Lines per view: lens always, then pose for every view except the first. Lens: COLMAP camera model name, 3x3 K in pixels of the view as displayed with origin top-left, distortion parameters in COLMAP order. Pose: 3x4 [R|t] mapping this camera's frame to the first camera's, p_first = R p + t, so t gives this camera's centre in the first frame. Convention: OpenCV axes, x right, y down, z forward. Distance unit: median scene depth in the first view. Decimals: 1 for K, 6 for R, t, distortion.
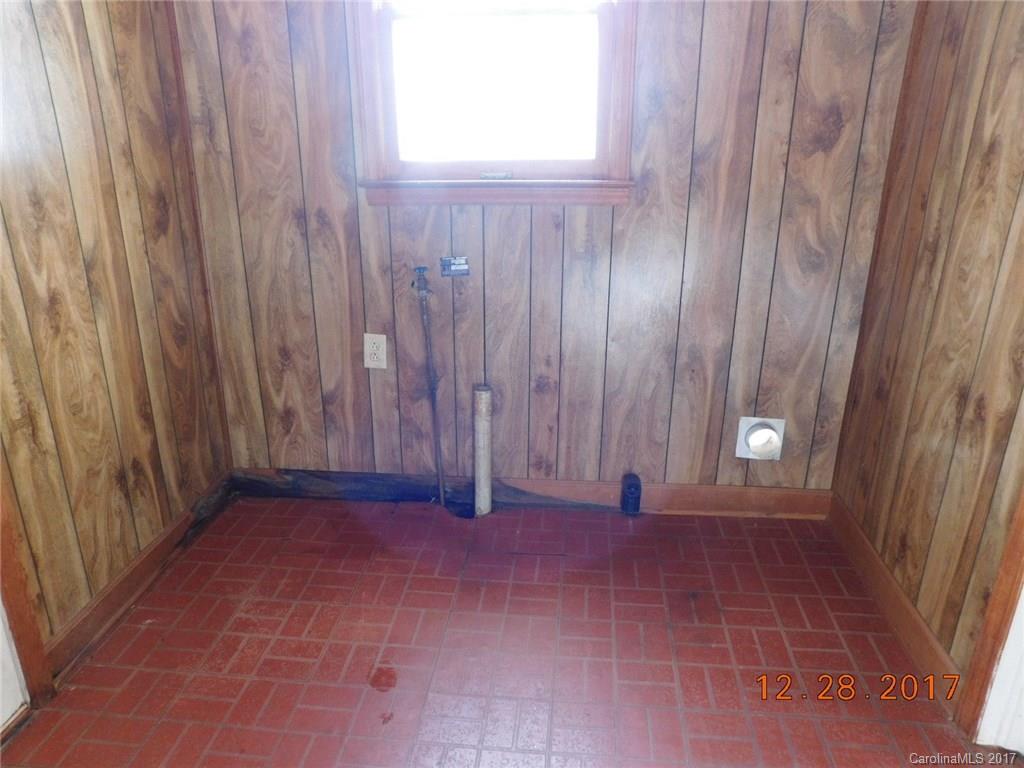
lens RADIAL K [[708.2, 0, 511.8], [0, 708.2, 382.8], [0, 0, 1]] dist [-0.018165, 0.005242]
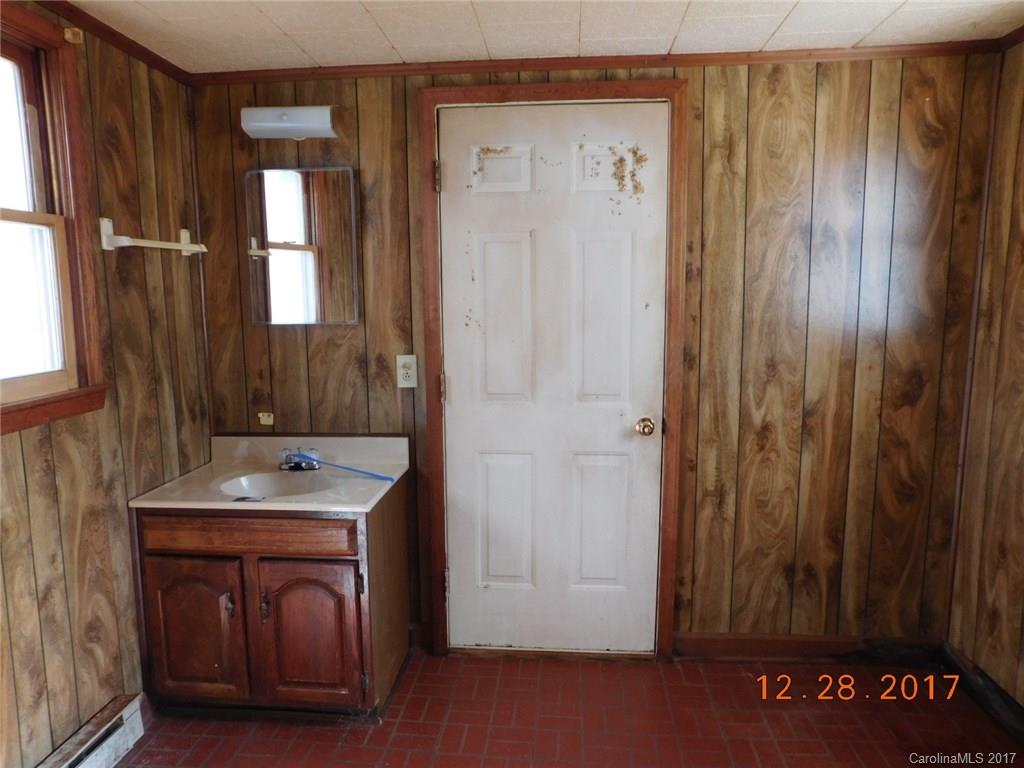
lens RADIAL K [[708.2, 0, 511.2], [0, 708.2, 386.8], [0, 0, 1]] dist [-0.018165, 0.005242]
pose [[0.013183, 0.133825, -0.990917, 0.738818], [-0.331586, 0.935513, 0.121931, -0.184151], [0.943333, 0.326967, 0.056707, 0.338239]]
